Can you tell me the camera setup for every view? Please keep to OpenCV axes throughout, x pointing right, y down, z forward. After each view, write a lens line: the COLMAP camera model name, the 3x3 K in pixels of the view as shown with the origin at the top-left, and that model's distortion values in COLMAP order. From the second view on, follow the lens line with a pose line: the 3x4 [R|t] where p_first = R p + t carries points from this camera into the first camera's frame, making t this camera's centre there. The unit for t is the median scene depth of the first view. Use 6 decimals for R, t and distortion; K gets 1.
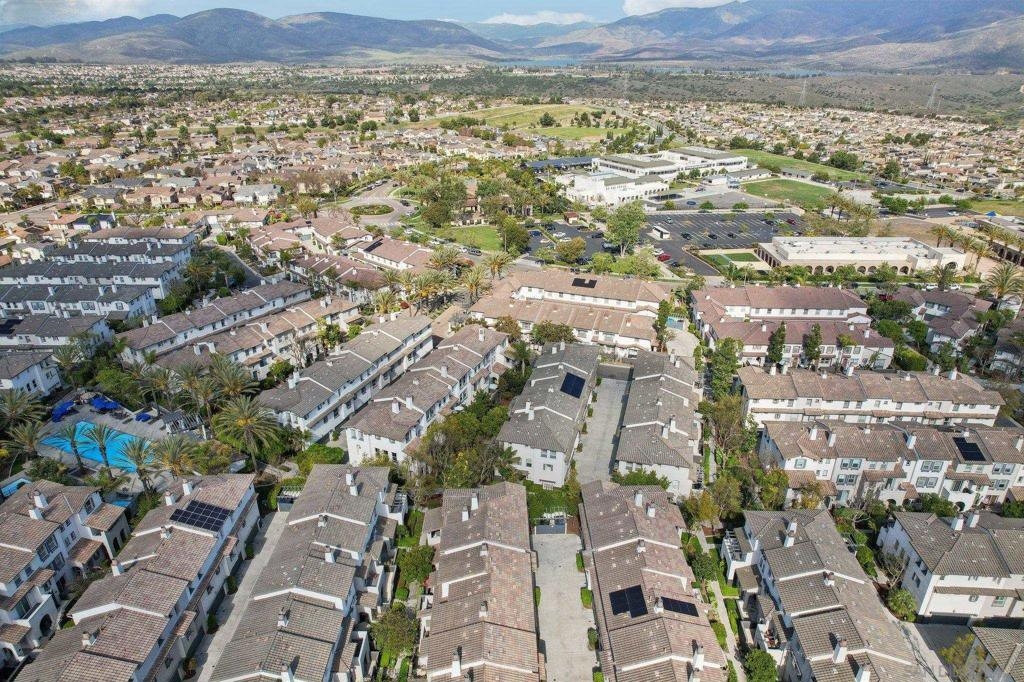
lens RADIAL K [[645.3, 0, 512.0], [0, 645.3, 341.0], [0, 0, 1]] dist [-0.080453, 0.067491]
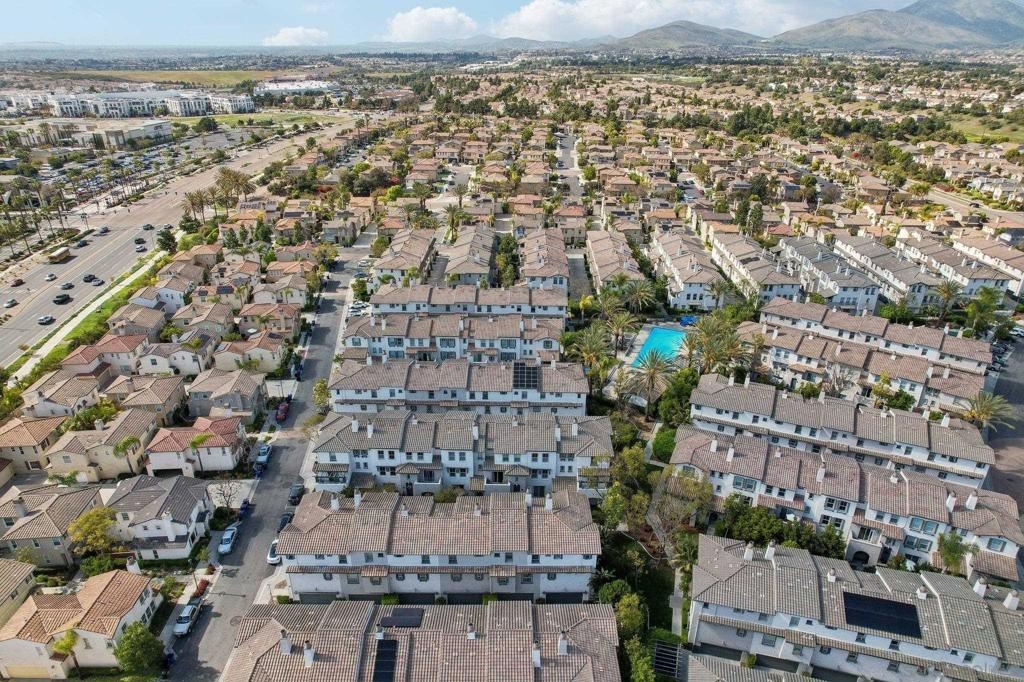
lens RADIAL K [[645.3, 0, 512.0], [0, 645.3, 341.0], [0, 0, 1]] dist [-0.080453, 0.067491]
pose [[-0.010429, 0.421824, -0.906618, 0.285549], [-0.424659, 0.818976, 0.385931, -0.120084], [0.905293, 0.389029, 0.170590, 0.271762]]
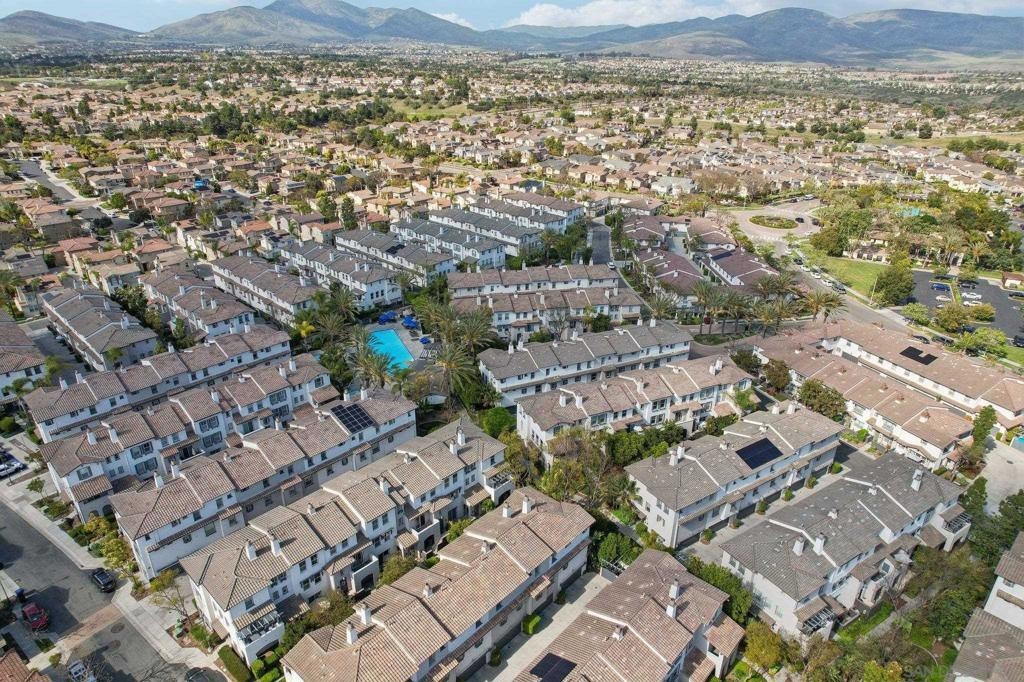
lens RADIAL K [[645.3, 0, 512.0], [0, 645.3, 341.0], [0, 0, 1]] dist [-0.080453, 0.067491]
pose [[0.729080, 0.293754, -0.618184, 0.182635], [-0.293149, 0.950196, 0.105785, -0.035281], [0.618471, 0.104094, 0.778883, 0.074228]]
